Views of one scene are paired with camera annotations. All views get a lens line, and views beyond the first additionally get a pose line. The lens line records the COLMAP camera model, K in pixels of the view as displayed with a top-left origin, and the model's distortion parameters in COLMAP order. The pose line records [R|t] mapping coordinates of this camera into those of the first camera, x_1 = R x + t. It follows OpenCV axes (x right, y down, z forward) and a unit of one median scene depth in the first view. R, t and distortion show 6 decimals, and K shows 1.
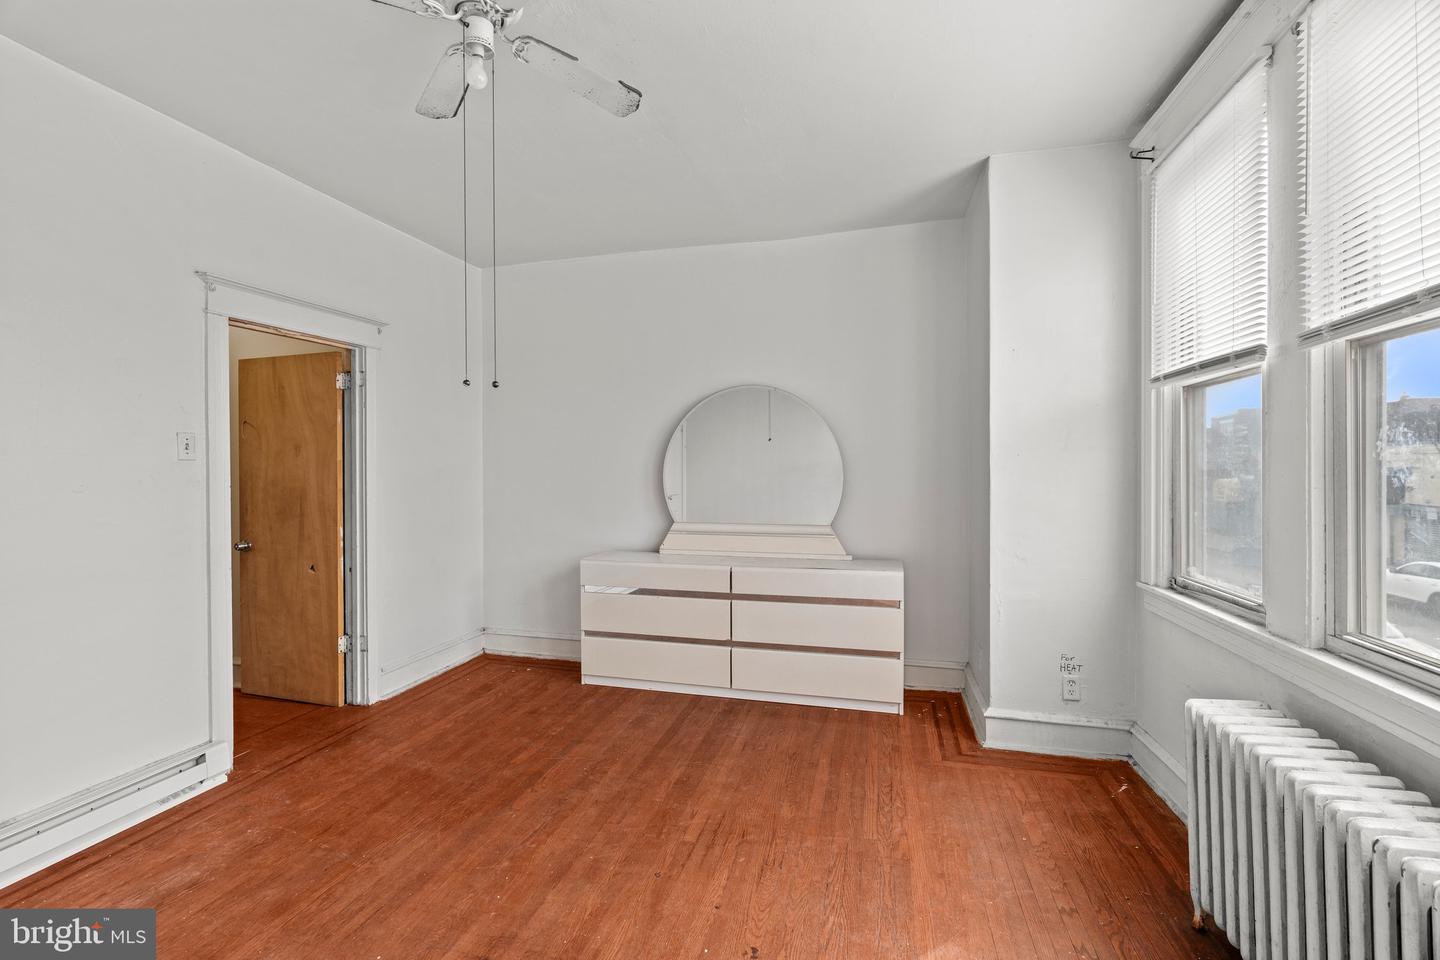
lens RADIAL K [[643.1, 0, 711.8], [0, 643.1, 474.5], [0, 0, 1]] dist [-0.002853, -0.000298]
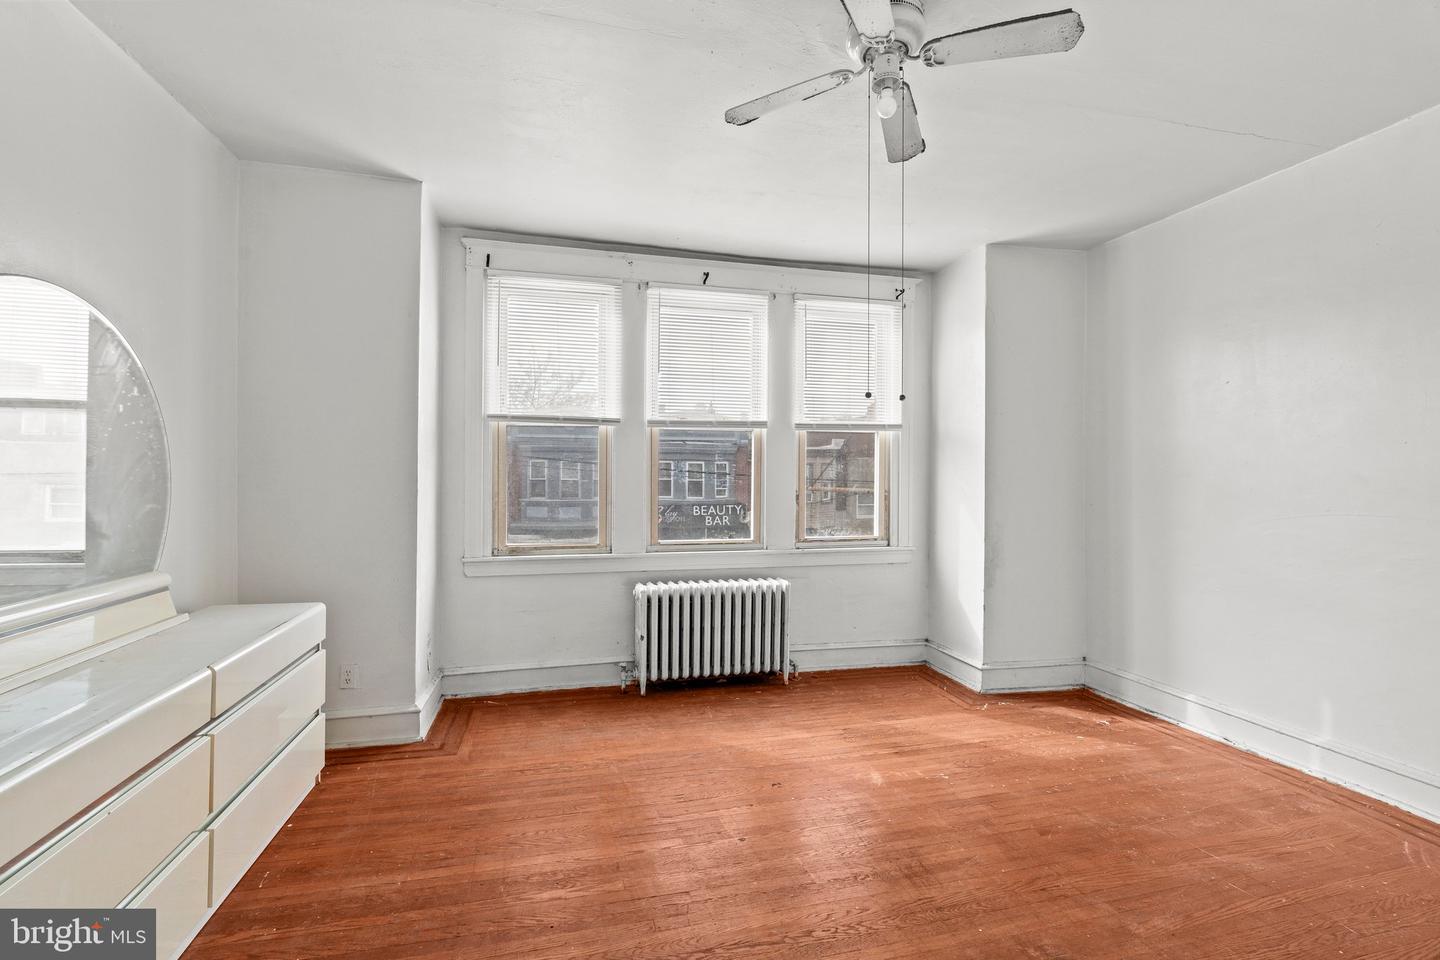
lens RADIAL K [[643.1, 0, 709.5], [0, 643.1, 480.8], [0, 0, 1]] dist [-0.002853, -0.000298]
pose [[-0.483199, -0.006092, 0.875489, -0.737336], [-0.010734, 0.999942, 0.001033, -0.006769], [-0.875445, -0.008899, -0.483236, 1.126082]]
